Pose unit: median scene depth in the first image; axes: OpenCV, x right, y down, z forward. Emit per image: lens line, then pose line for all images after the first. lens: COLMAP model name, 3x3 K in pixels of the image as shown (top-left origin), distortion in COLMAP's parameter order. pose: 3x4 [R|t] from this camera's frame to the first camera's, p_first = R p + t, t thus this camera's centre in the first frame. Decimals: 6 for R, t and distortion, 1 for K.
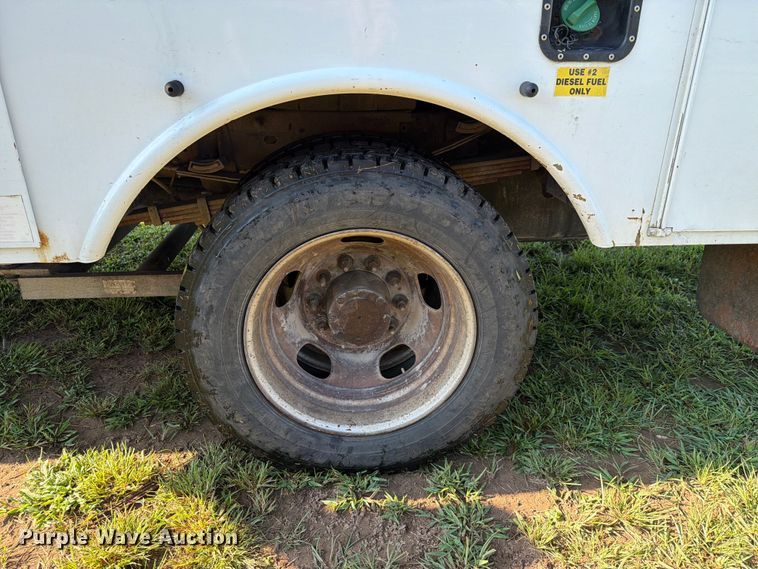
lens RADIAL K [[531.5, 0, 377.5], [0, 531.5, 286.7], [0, 0, 1]] dist [0.077970, -0.111795]
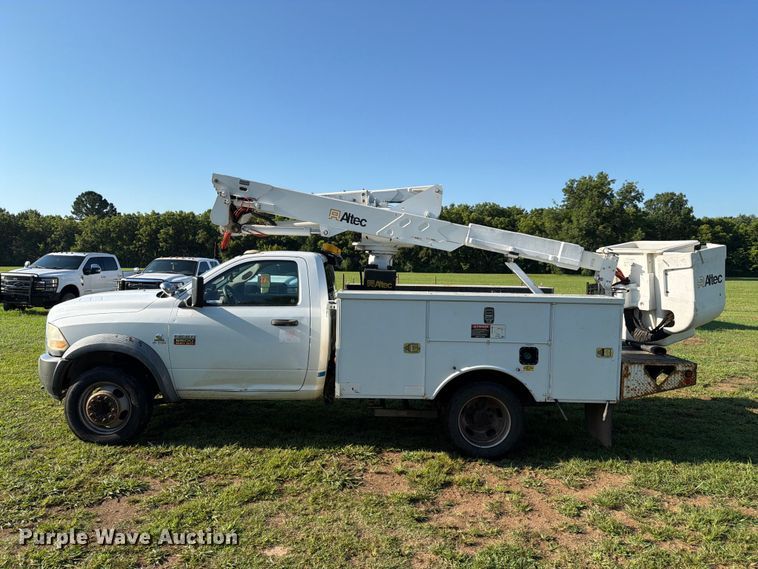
lens RADIAL K [[531.5, 0, 377.5], [0, 531.5, 286.7], [0, 0, 1]] dist [0.077970, -0.111795]
pose [[0.997466, 0.017375, -0.068996, -0.583461], [-0.040731, 0.934548, -0.353498, 0.614420], [0.058338, 0.355413, 0.932887, -3.317164]]
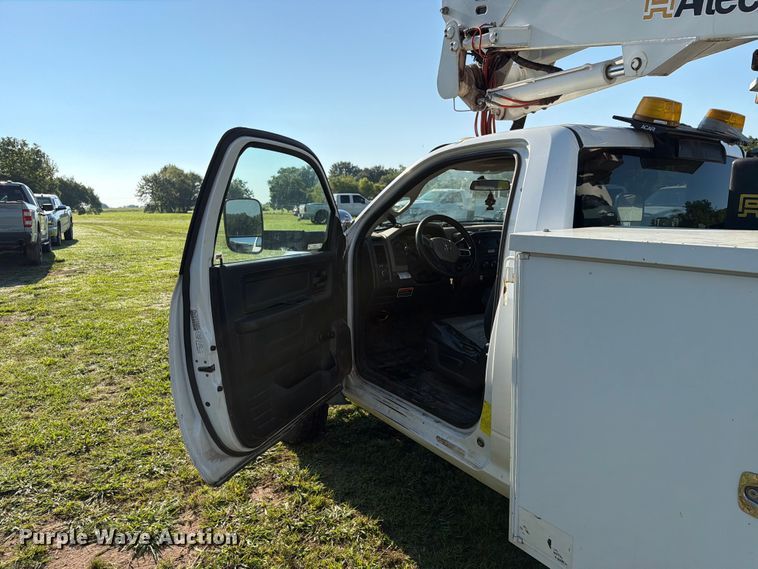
lens RADIAL K [[537.1, 0, 380.6], [0, 537.1, 288.8], [0, 0, 1]] dist [0.040597, -0.061774]
pose [[0.478702, 0.133662, -0.867744, -0.191367], [-0.334602, 0.941529, -0.039560, -0.460745], [0.811718, 0.309287, 0.495435, -0.433894]]
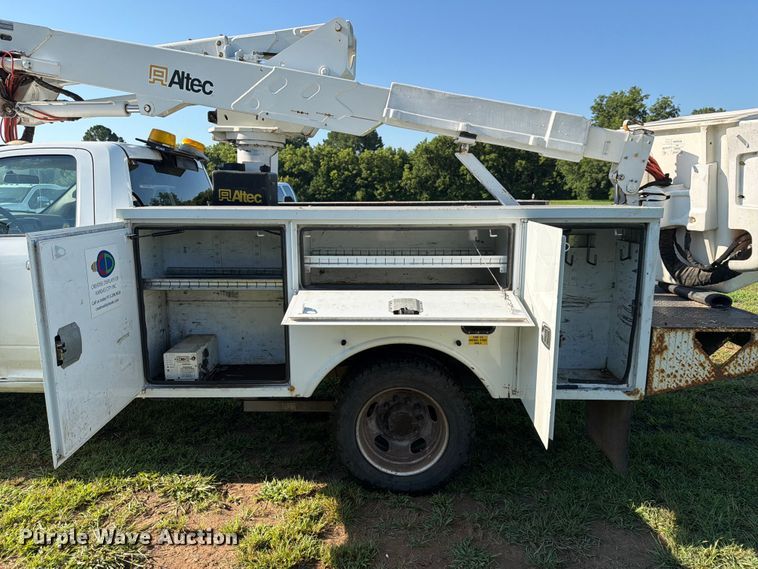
lens RADIAL K [[531.5, 0, 377.5], [0, 531.5, 286.7], [0, 0, 1]] dist [0.077970, -0.111795]
pose [[0.994090, 0.011429, -0.107958, 0.111616], [-0.036357, 0.972067, -0.231872, 0.022117], [0.102292, 0.234427, 0.966737, -1.481412]]
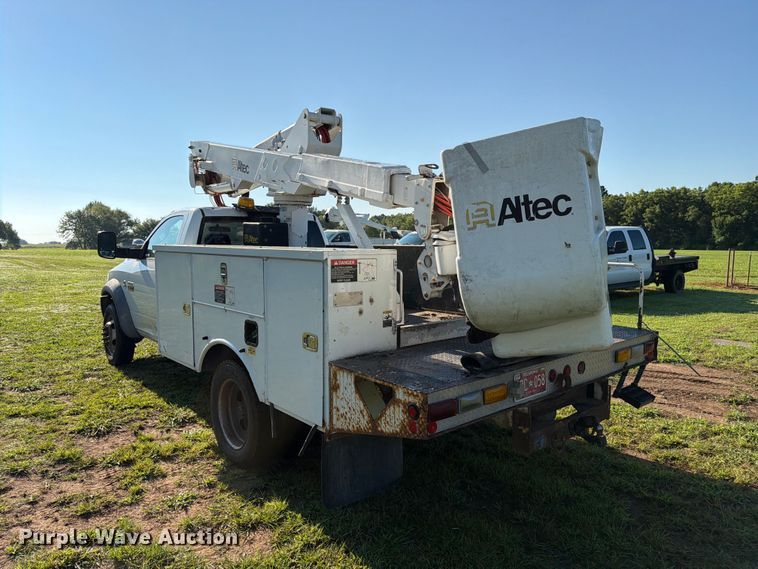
lens RADIAL K [[537.0, 0, 381.1], [0, 537.0, 284.1], [0, 0, 1]] dist [0.001278, -0.003765]
pose [[0.579133, 0.064768, -0.812656, 2.986551], [-0.322879, 0.933546, -0.155694, -0.401439], [0.748568, 0.352557, 0.561560, -0.442597]]
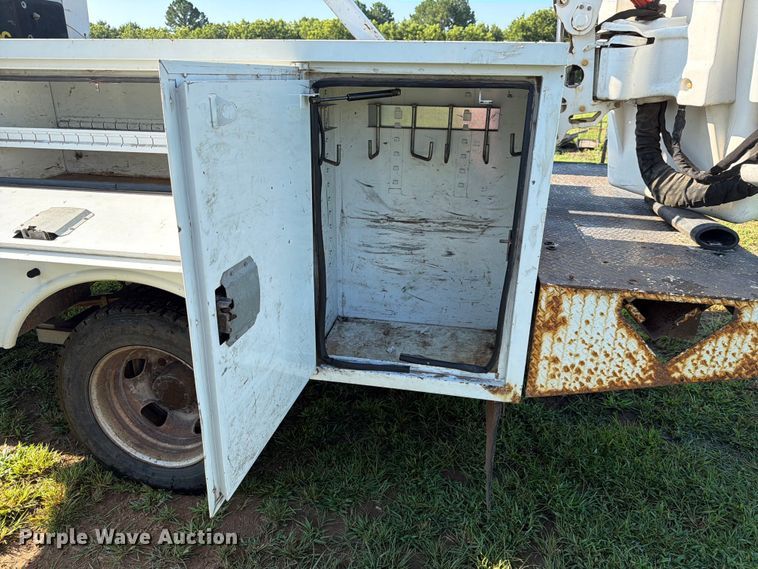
lens RADIAL K [[531.5, 0, 377.5], [0, 531.5, 286.7], [0, 0, 1]] dist [0.077970, -0.111795]
pose [[0.964626, 0.104172, -0.242167, 0.938206], [-0.113568, 0.993212, -0.025132, -0.291733], [0.237905, 0.051746, 0.969909, -0.434809]]
